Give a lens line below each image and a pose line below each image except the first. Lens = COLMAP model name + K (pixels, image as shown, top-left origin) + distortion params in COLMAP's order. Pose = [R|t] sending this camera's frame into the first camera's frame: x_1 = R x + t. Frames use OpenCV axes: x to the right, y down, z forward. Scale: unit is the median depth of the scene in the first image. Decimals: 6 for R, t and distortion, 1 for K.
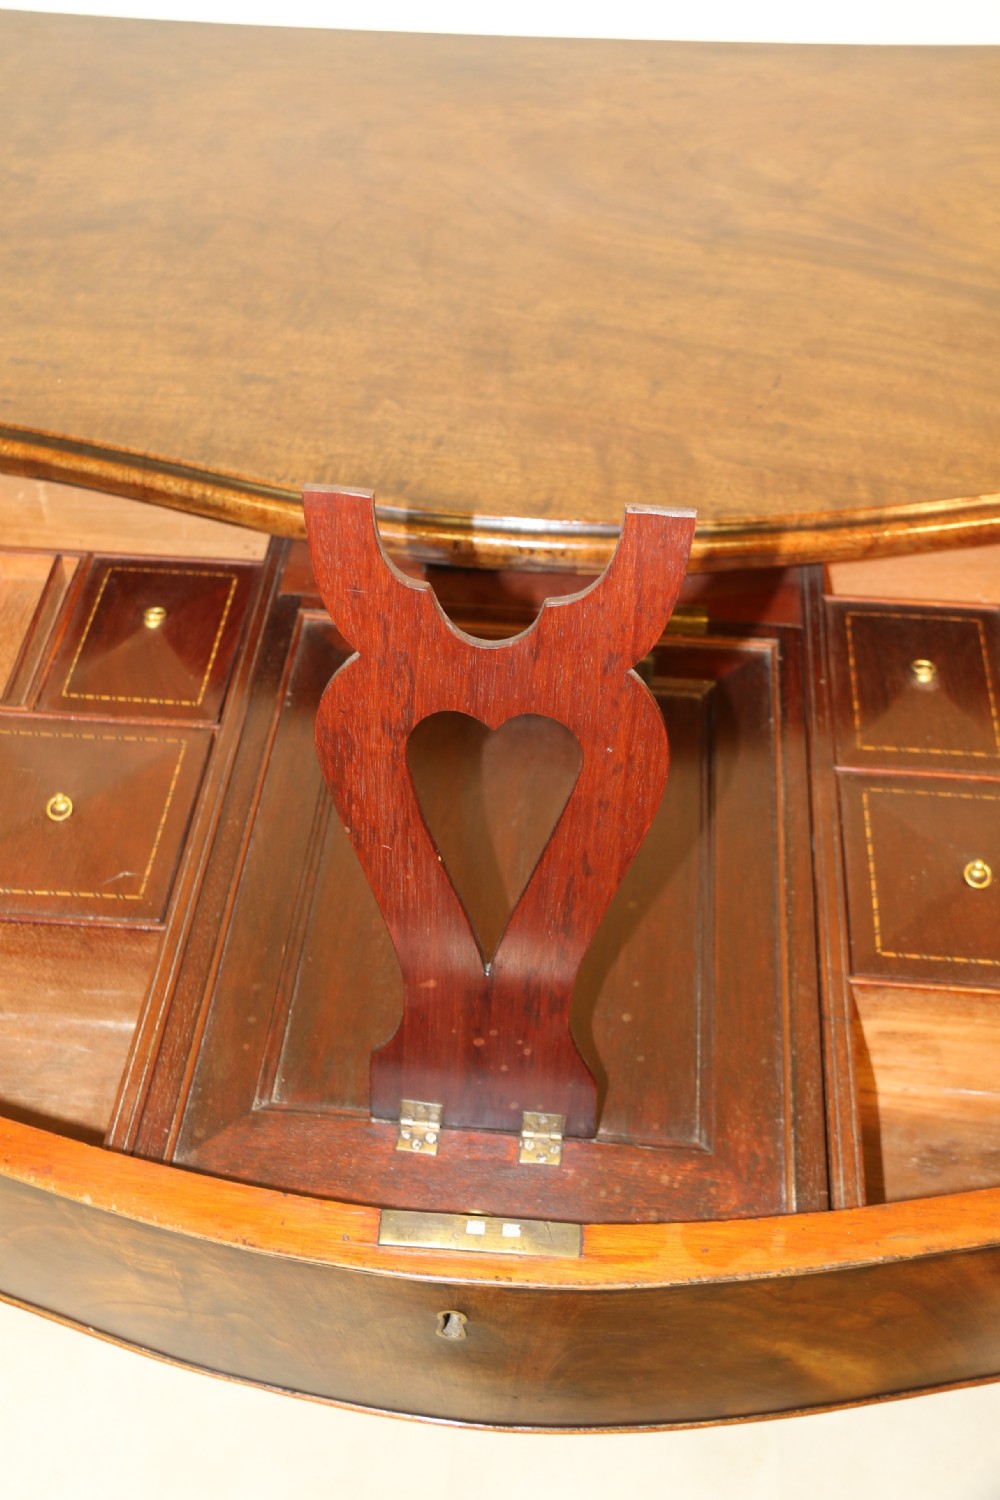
lens RADIAL K [[1773.1, 0, 476.4], [0, 1773.1, 769.9], [0, 0, 1]] dist [0.034735, 0.000000]
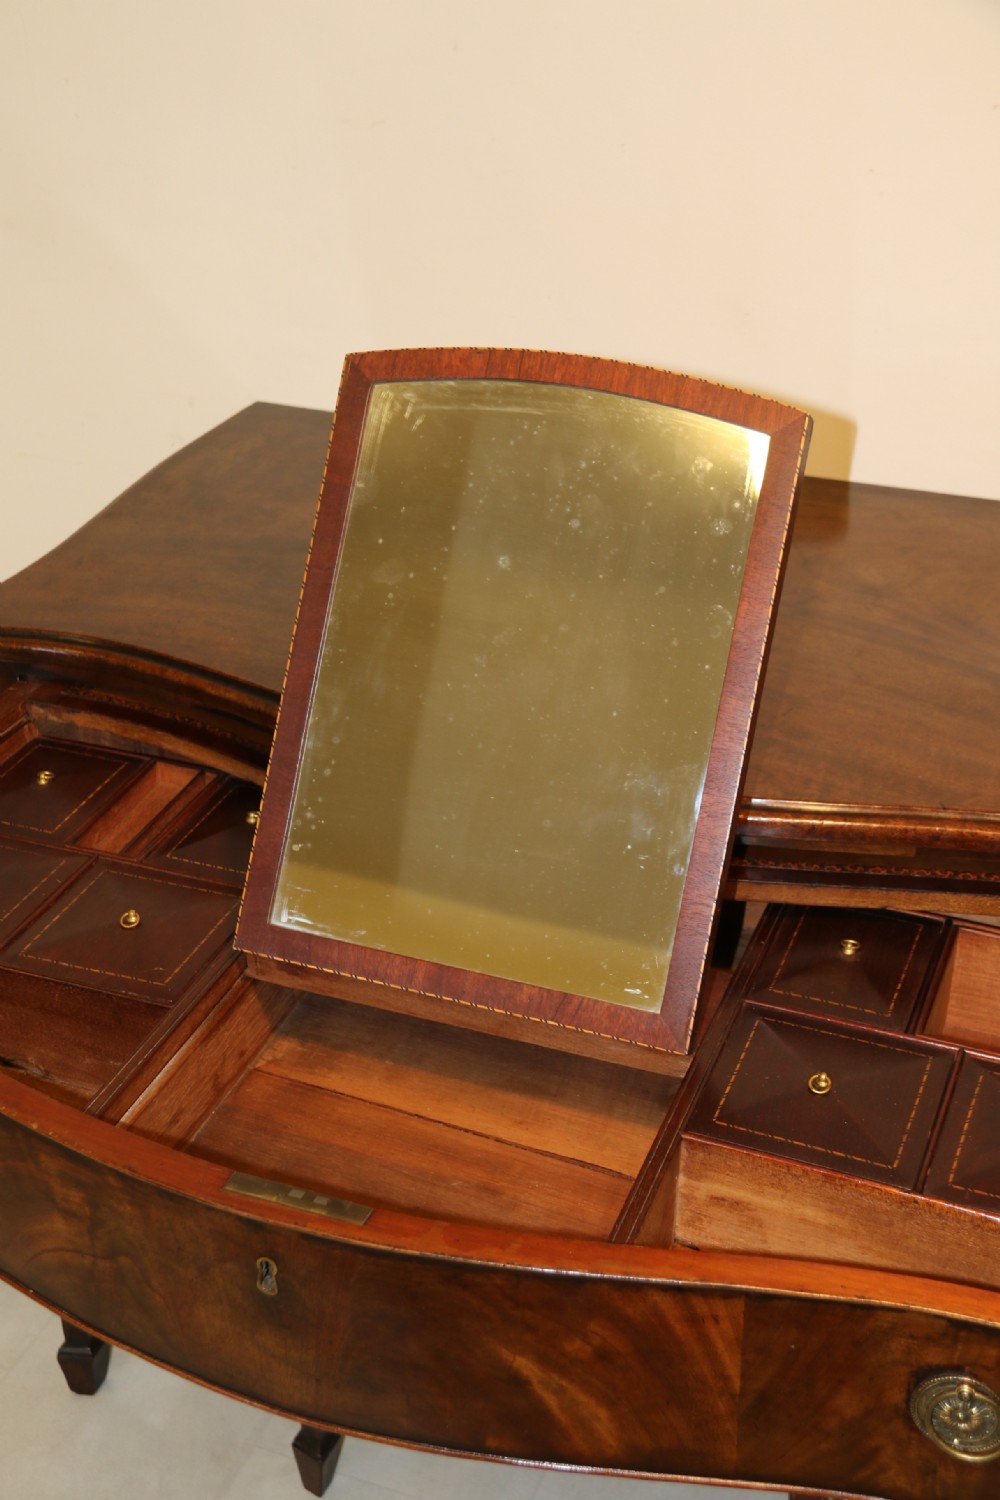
lens RADIAL K [[2111.0, 0, 463.8], [0, 2111.0, 777.1], [0, 0, 1]] dist [0.144039, 0.000000]
pose [[0.959193, 0.141029, -0.245072, 0.387790], [-0.204948, 0.943889, -0.258979, 0.293215], [0.194797, 0.298637, 0.934275, -0.452570]]
